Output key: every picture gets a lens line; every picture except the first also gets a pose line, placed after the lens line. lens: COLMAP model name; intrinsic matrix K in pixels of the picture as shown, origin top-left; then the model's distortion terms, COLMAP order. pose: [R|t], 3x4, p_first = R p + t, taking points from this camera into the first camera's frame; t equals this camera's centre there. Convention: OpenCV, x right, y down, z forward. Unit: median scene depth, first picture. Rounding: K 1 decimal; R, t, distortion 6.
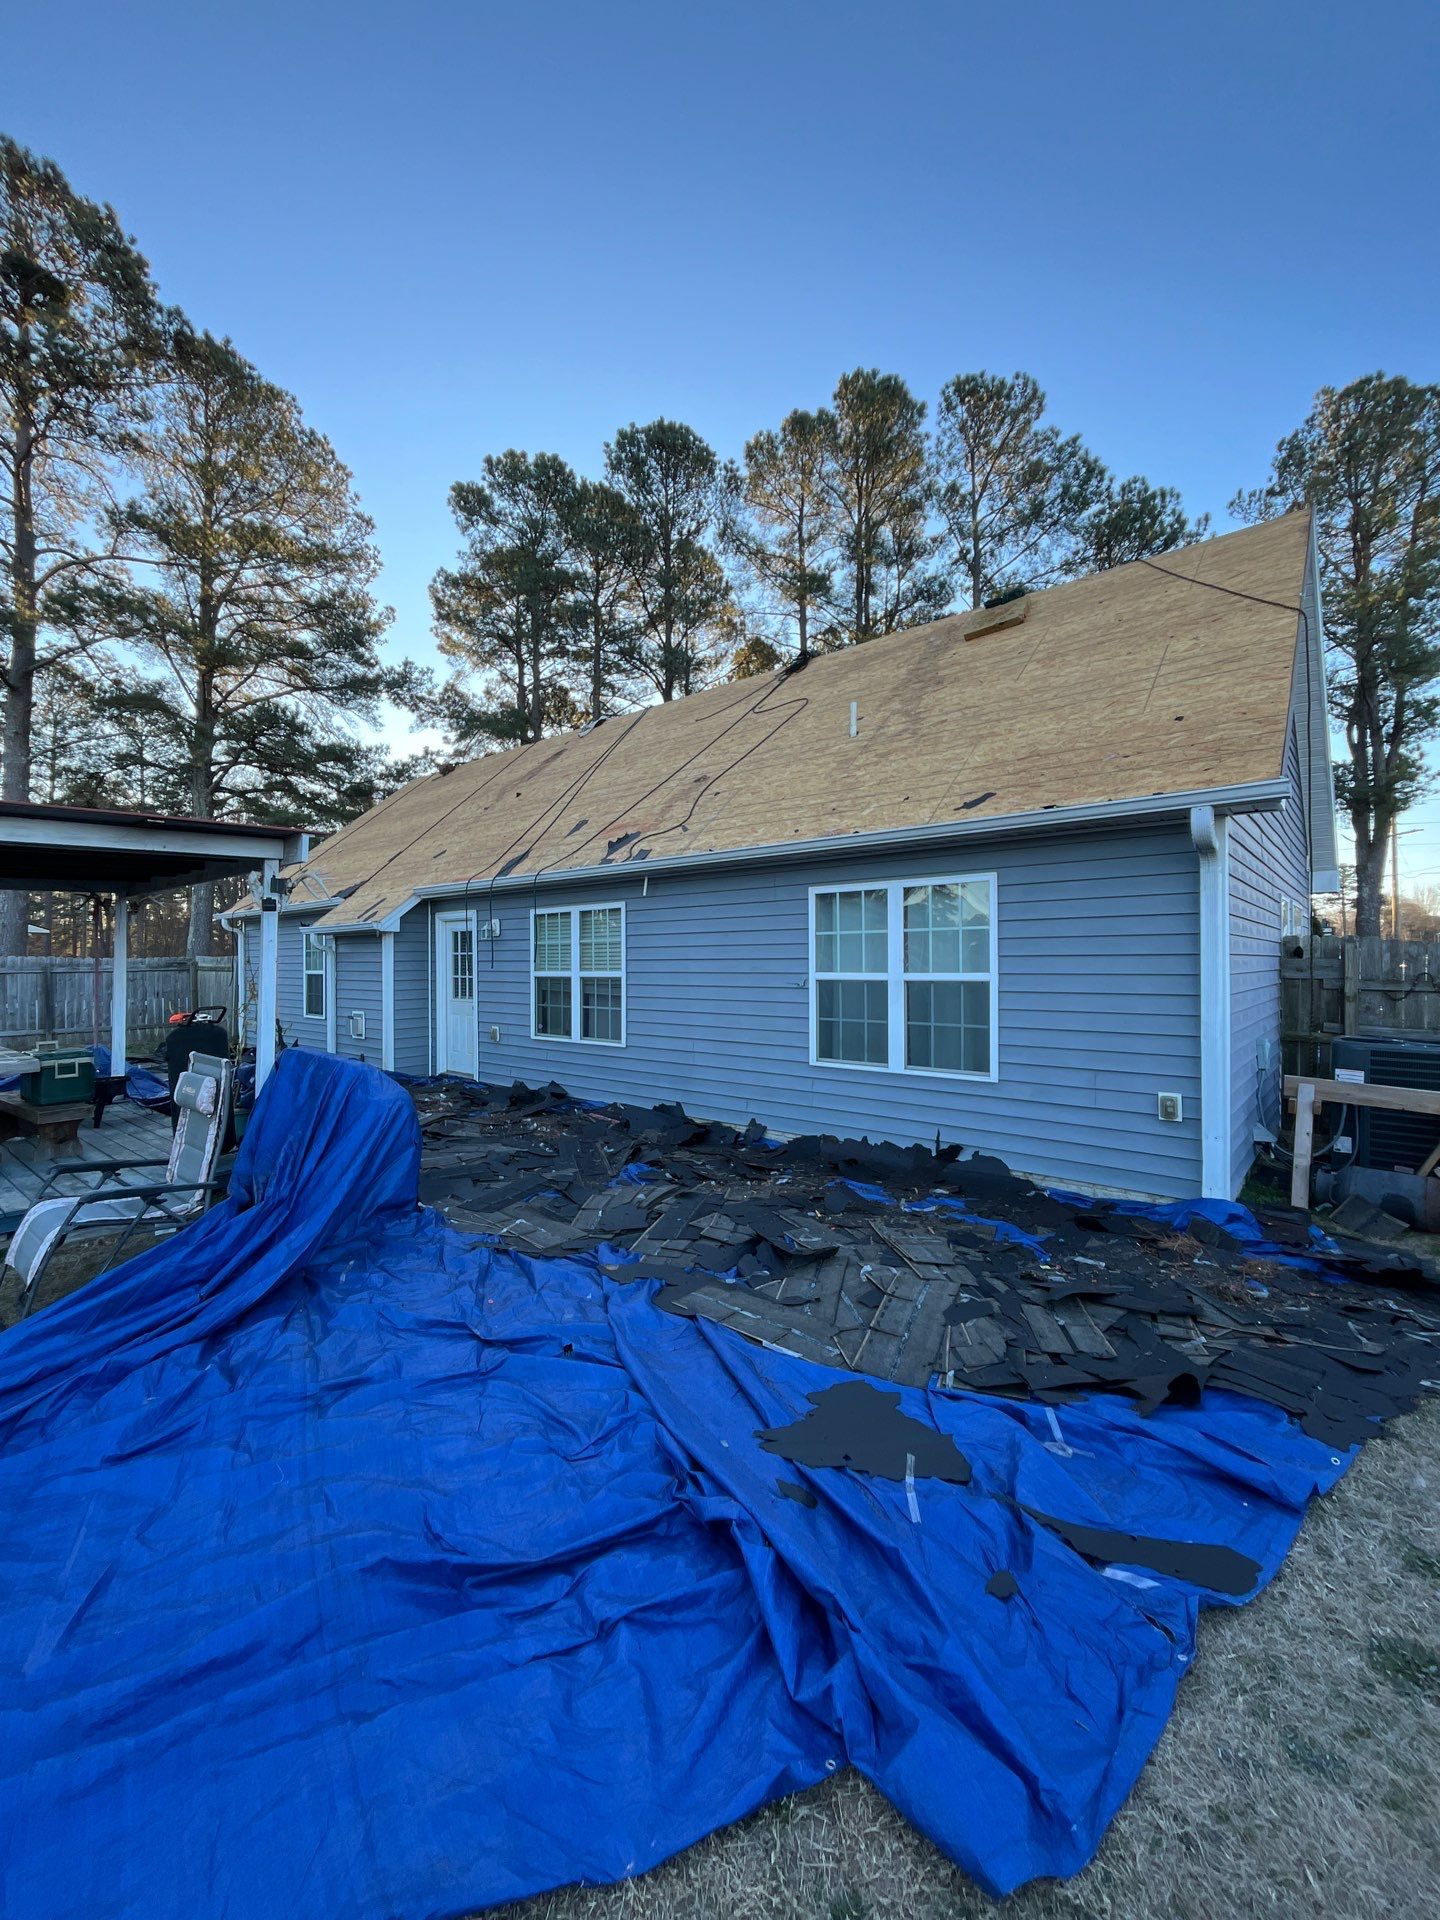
lens RADIAL K [[771.0, 0, 721.1], [0, 771.0, 954.4], [0, 0, 1]] dist [-0.000977, -0.000305]
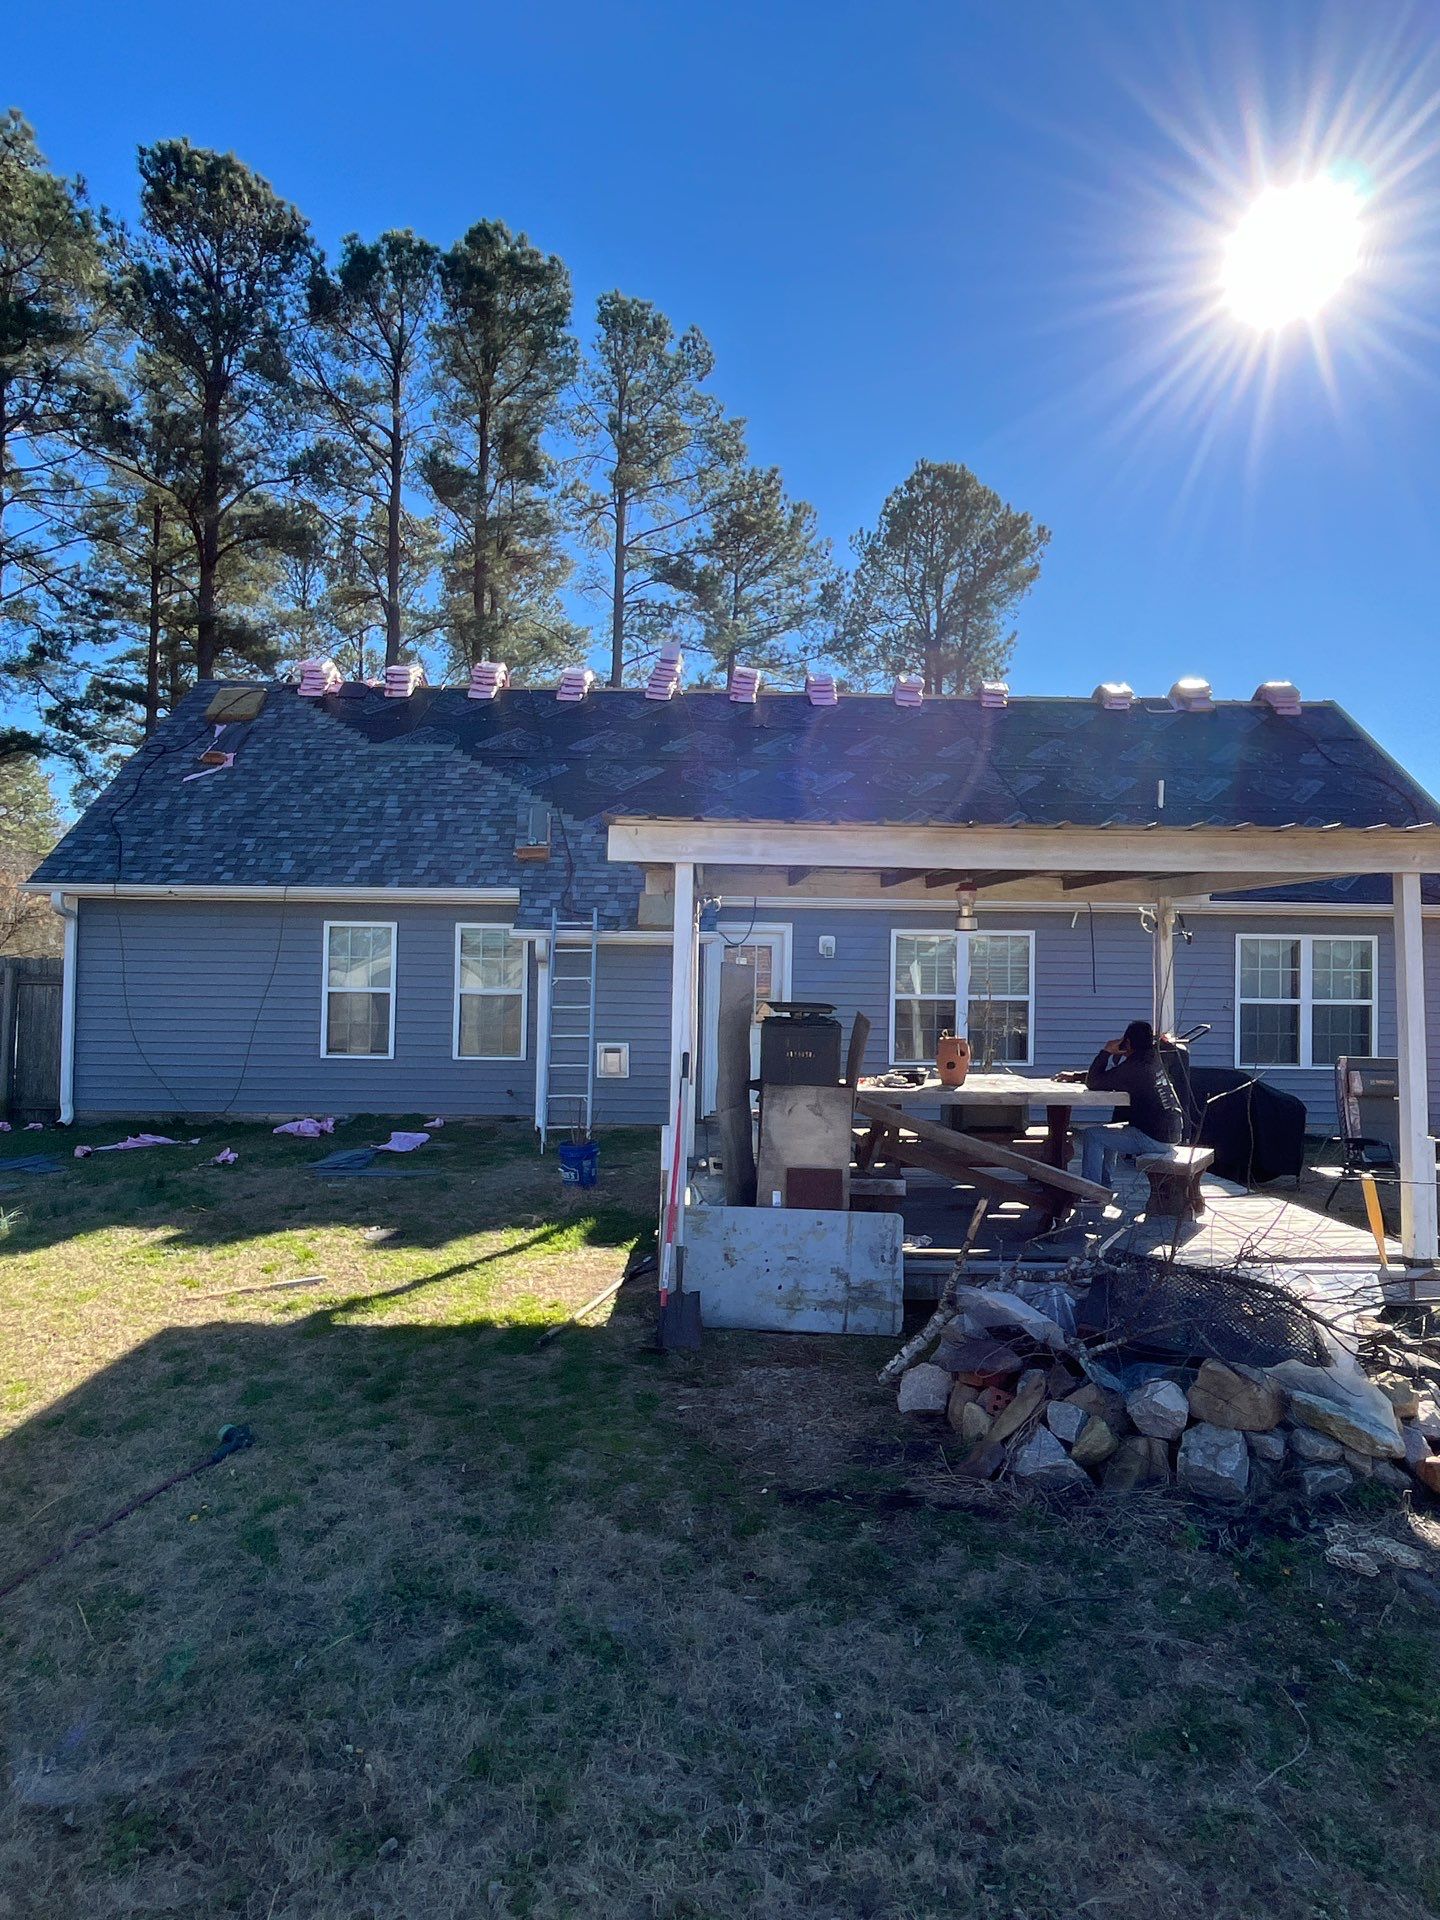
lens RADIAL K [[1046.1, 0, 720.0], [0, 1046.1, 960.0], [0, 0, 1]] dist [0.002553, -0.000566]
pose [[0.753838, 0.025847, 0.656552, -0.502458], [-0.025389, 0.999626, -0.010202, -0.000653], [-0.656570, -0.008979, 0.754212, 0.065153]]
